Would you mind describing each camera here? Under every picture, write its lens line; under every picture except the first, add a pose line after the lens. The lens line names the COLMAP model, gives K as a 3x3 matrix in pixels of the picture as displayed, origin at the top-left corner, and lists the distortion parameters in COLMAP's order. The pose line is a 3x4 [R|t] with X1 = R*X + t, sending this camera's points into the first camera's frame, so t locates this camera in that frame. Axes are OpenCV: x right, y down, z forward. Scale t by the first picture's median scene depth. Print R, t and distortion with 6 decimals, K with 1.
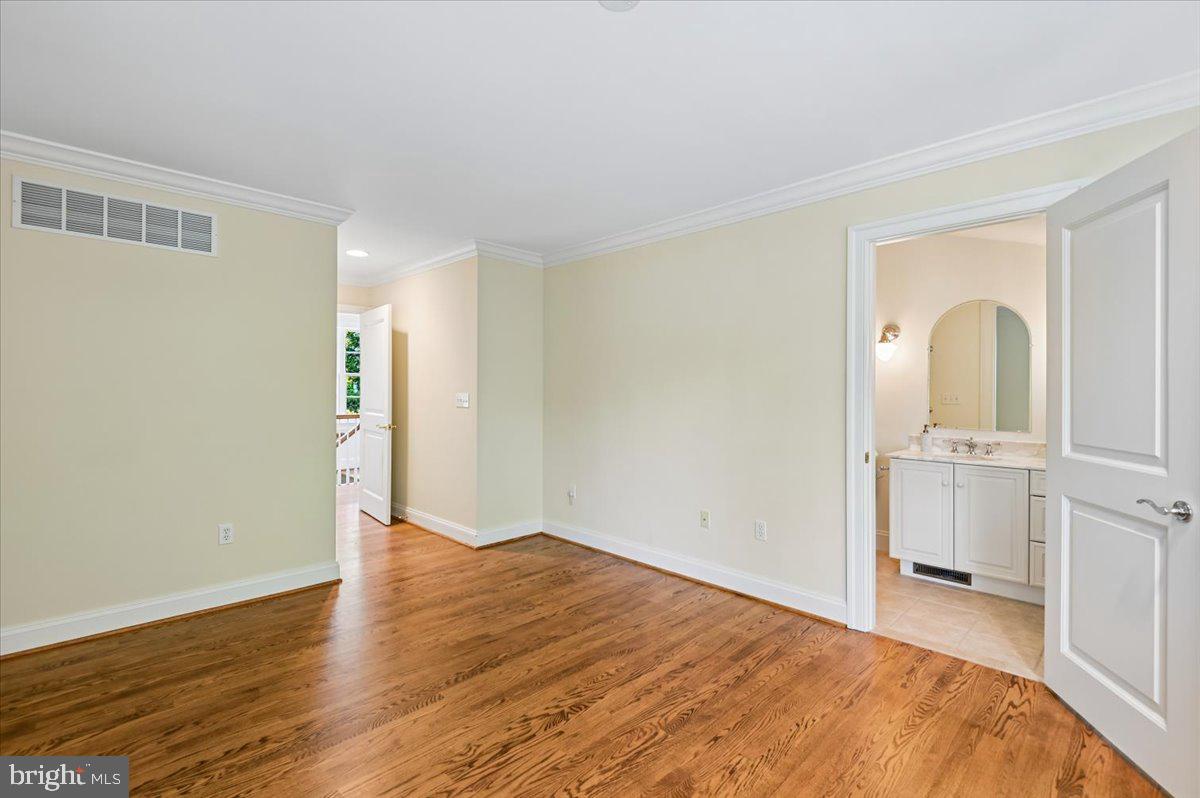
lens RADIAL K [[546.5, 0, 602.7], [0, 546.5, 404.8], [0, 0, 1]] dist [0.019161, -0.000144]
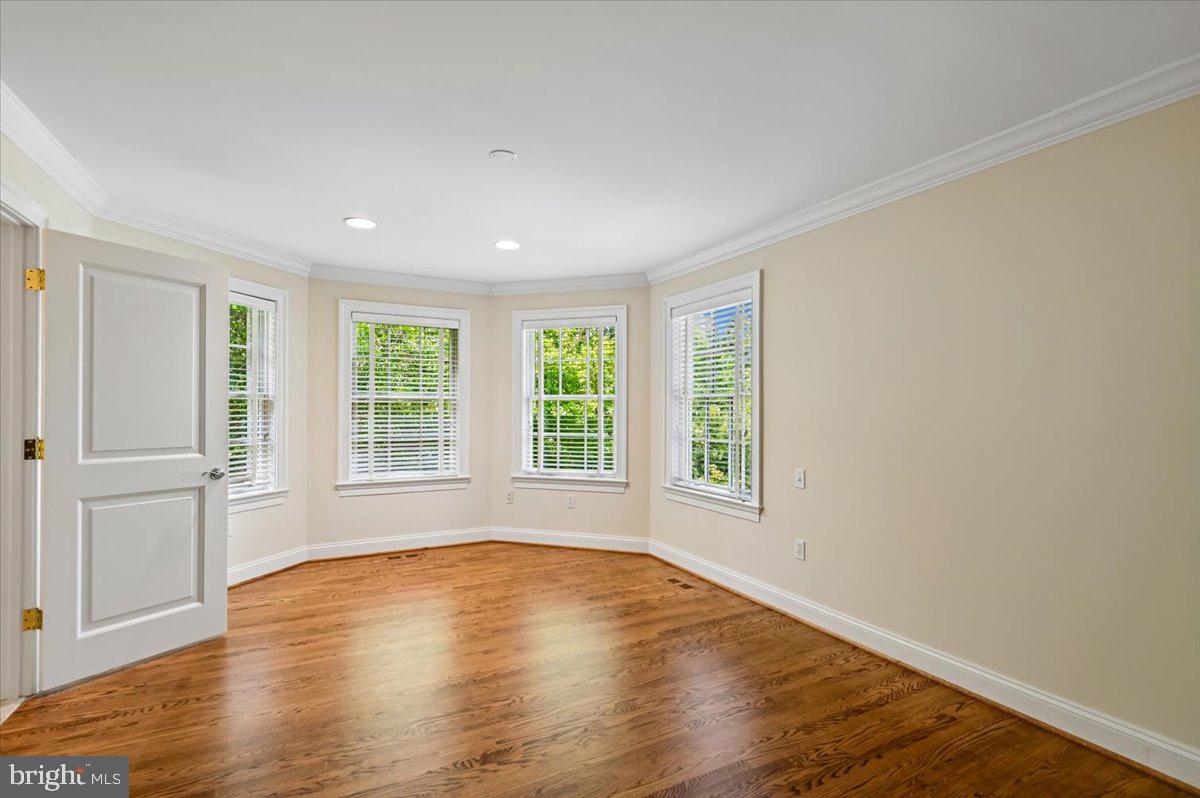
lens RADIAL K [[546.5, 0, 602.7], [0, 546.5, 404.8], [0, 0, 1]] dist [0.019161, -0.000144]
pose [[-0.958728, -0.004670, 0.284286, -0.485332], [-0.001509, 0.999935, 0.011336, -0.039916], [-0.284320, 0.010439, -0.958673, 1.695044]]
